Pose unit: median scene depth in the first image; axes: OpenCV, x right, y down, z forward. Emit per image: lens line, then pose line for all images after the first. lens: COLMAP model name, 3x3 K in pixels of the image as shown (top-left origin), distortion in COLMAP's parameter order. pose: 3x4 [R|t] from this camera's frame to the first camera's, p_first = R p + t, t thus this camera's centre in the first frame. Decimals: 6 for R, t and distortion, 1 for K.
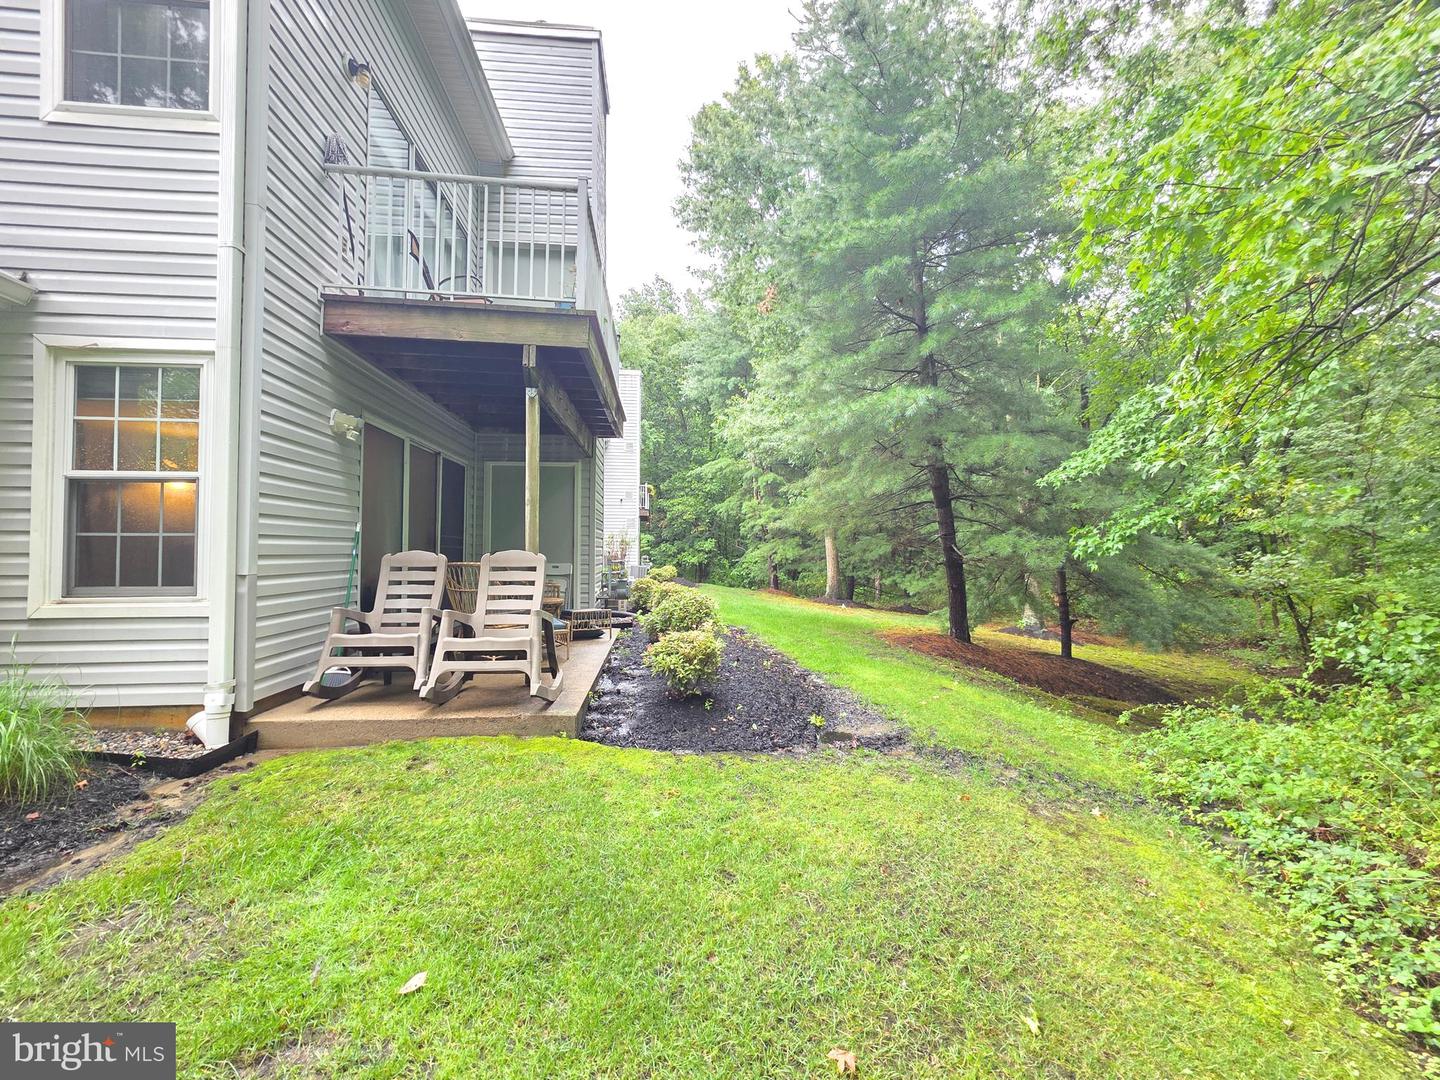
lens RADIAL K [[570.2, 0, 724.2], [0, 570.2, 536.8], [0, 0, 1]] dist [0.000729, 0.000772]
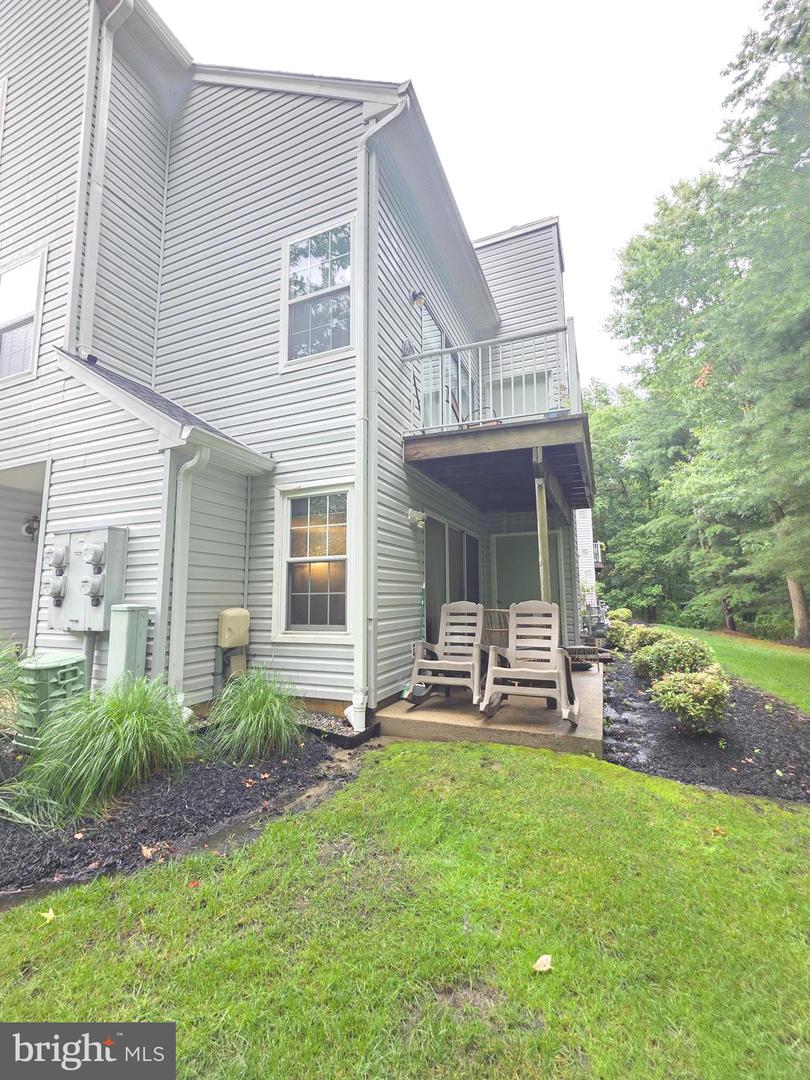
lens RADIAL K [[427.7, 0, 419.5], [0, 427.7, 542.6], [0, 0, 1]] dist [0.000729, 0.000772]
pose [[0.894799, -0.065499, -0.441638, -0.160609], [0.024231, 0.994847, -0.098450, -0.019442], [0.445810, 0.077392, 0.891776, -0.008083]]
